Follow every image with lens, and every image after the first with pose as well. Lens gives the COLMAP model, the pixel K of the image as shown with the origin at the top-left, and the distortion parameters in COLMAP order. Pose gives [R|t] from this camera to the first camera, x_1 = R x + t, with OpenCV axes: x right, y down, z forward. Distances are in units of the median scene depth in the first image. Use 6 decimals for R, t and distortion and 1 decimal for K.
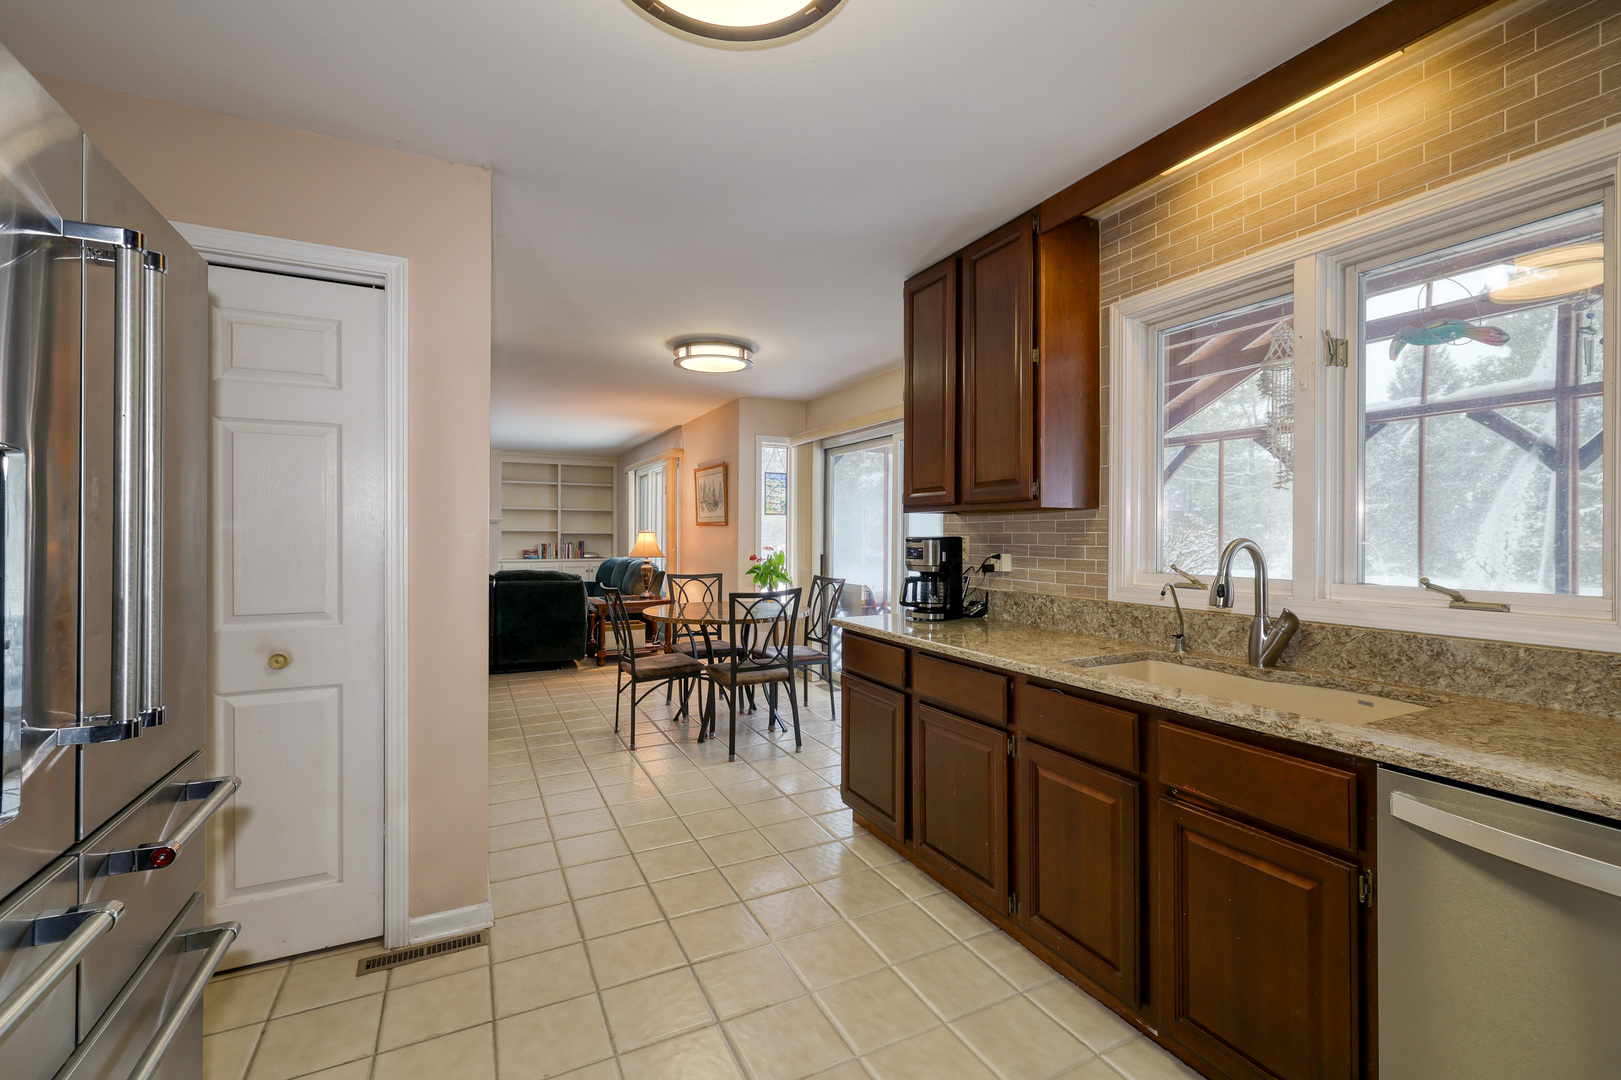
lens RADIAL K [[688.2, 0, 812.1], [0, 688.2, 534.1], [0, 0, 1]] dist [-0.002385, -0.000759]
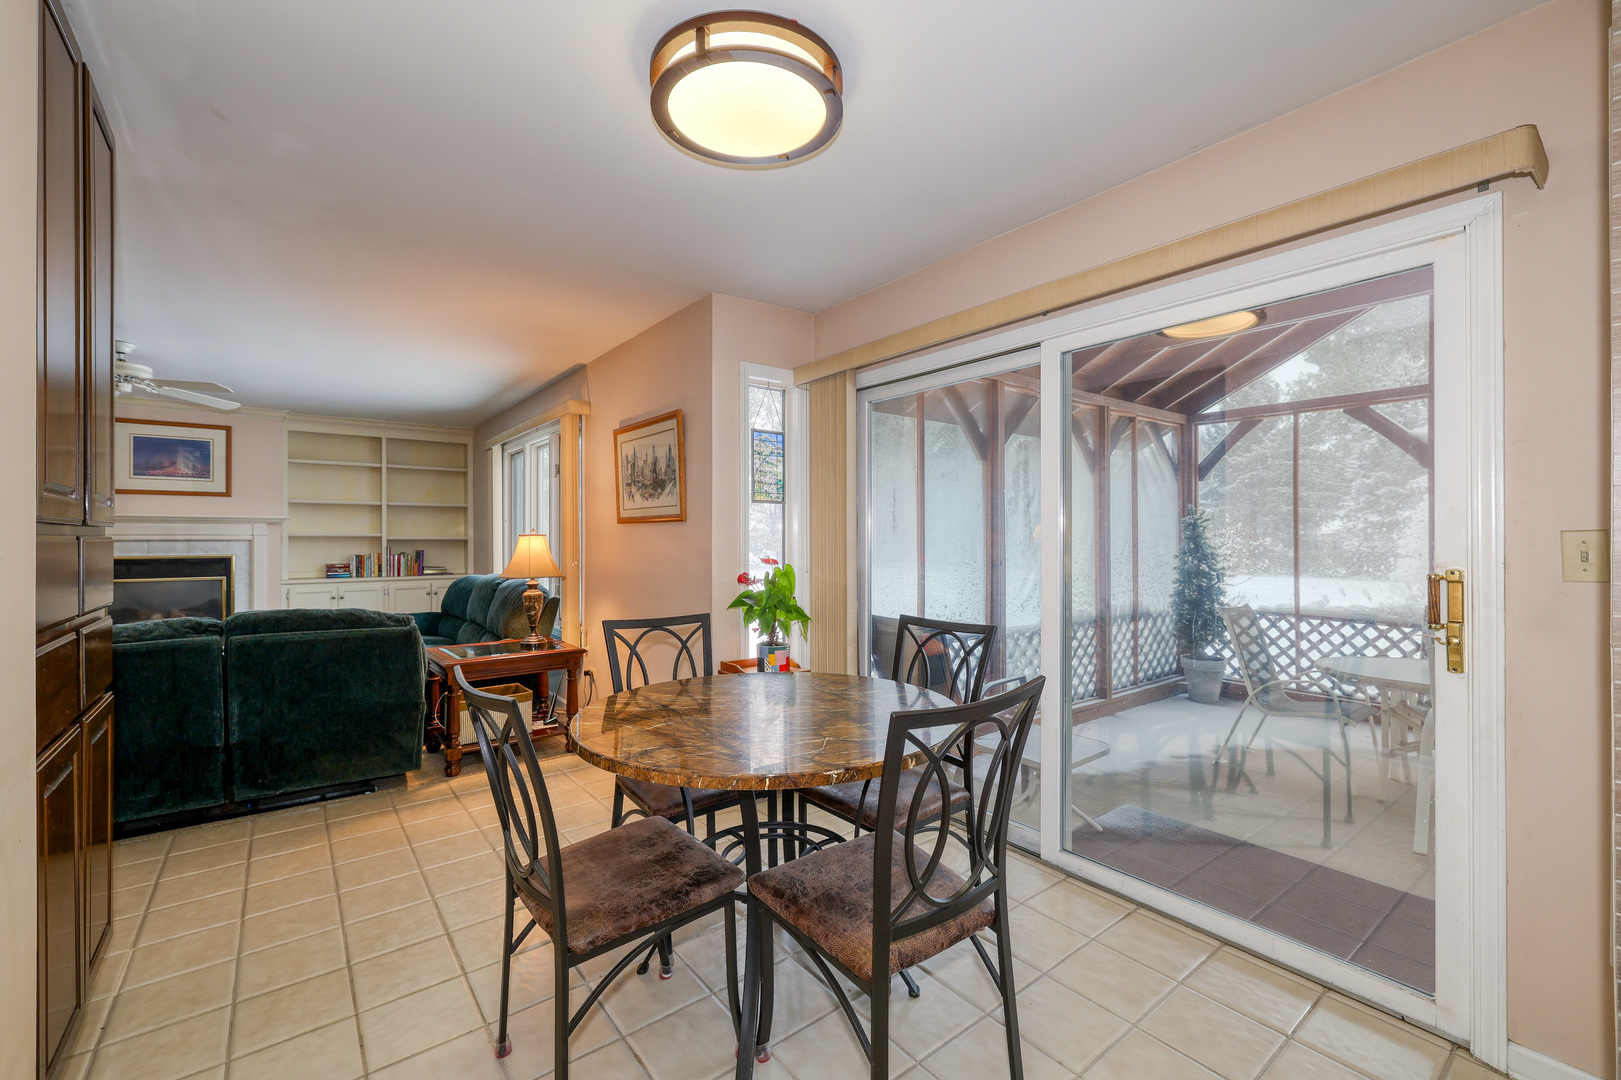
lens RADIAL K [[688.2, 0, 778.2], [0, 688.2, 538.0], [0, 0, 1]] dist [-0.002385, -0.000759]
pose [[0.988743, -0.007063, 0.149459, -0.125982], [0.007426, 0.999971, -0.001868, 0.002549], [-0.149442, 0.002957, 0.988766, 0.402277]]
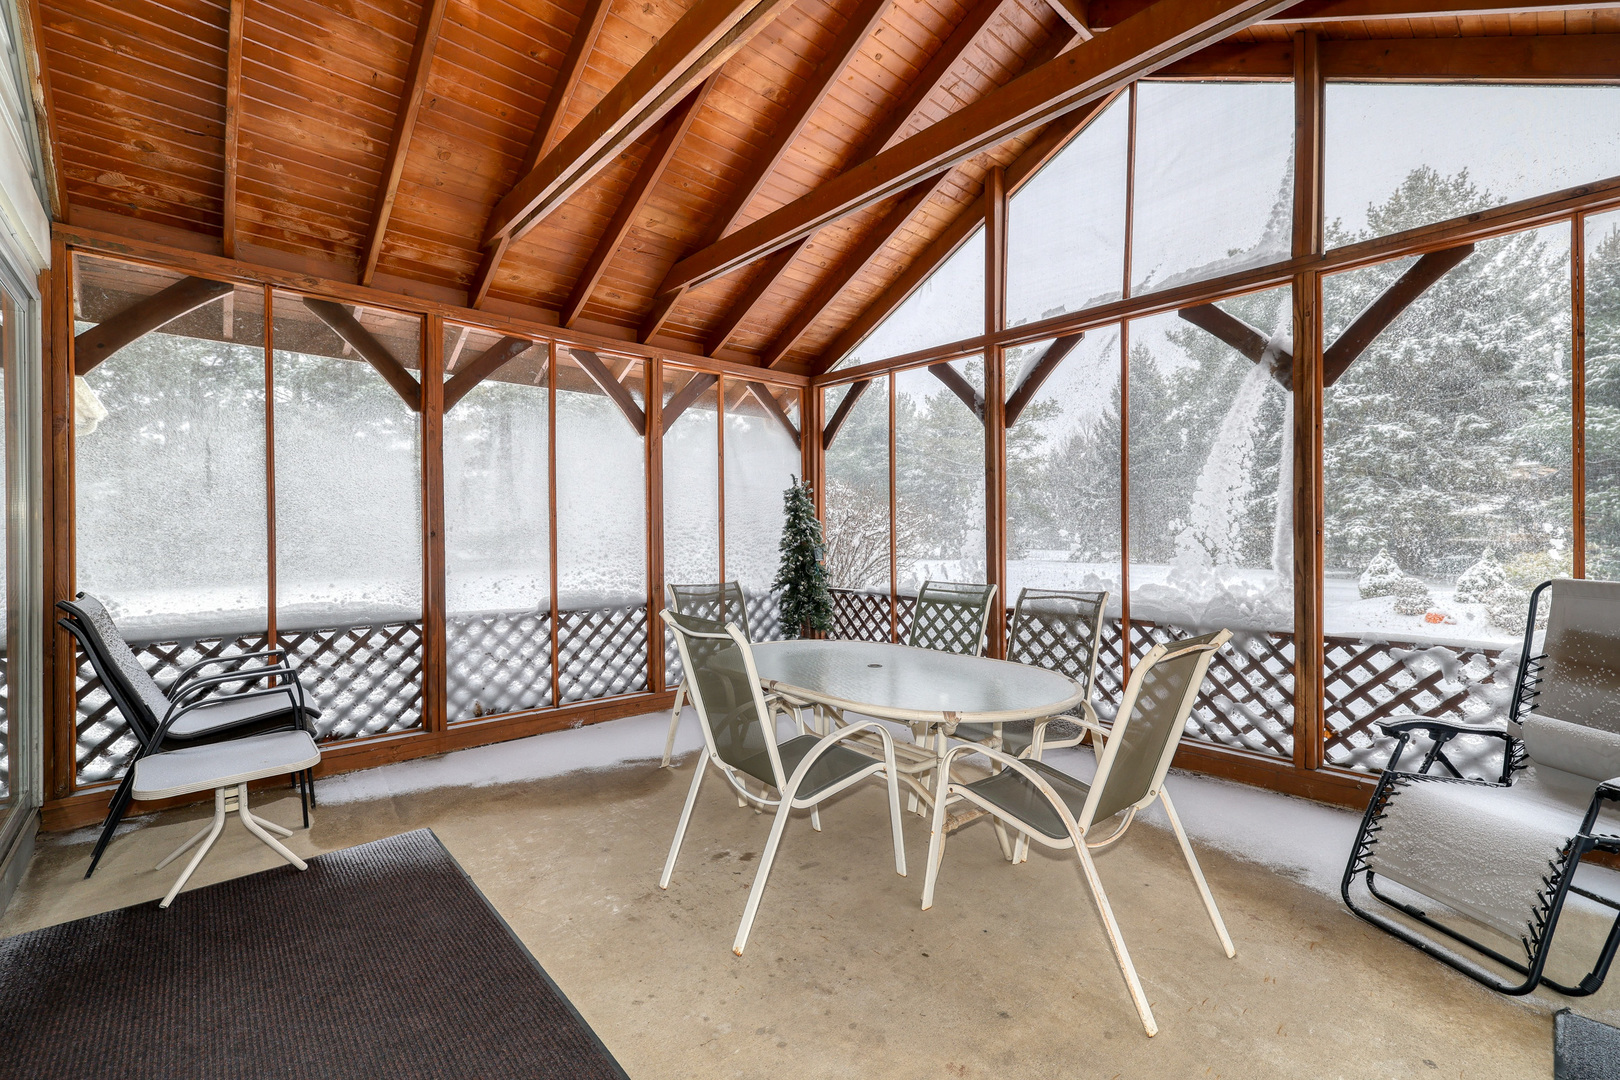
lens RADIAL K [[687.8, 0, 811.8], [0, 687.8, 538.4], [0, 0, 1]] dist [-0.002385, -0.000759]
pose [[0.971505, -0.007031, 0.236916, 0.437177], [0.006836, 0.999975, 0.001642, 0.039669], [-0.236922, 0.000024, 0.971529, 0.427156]]
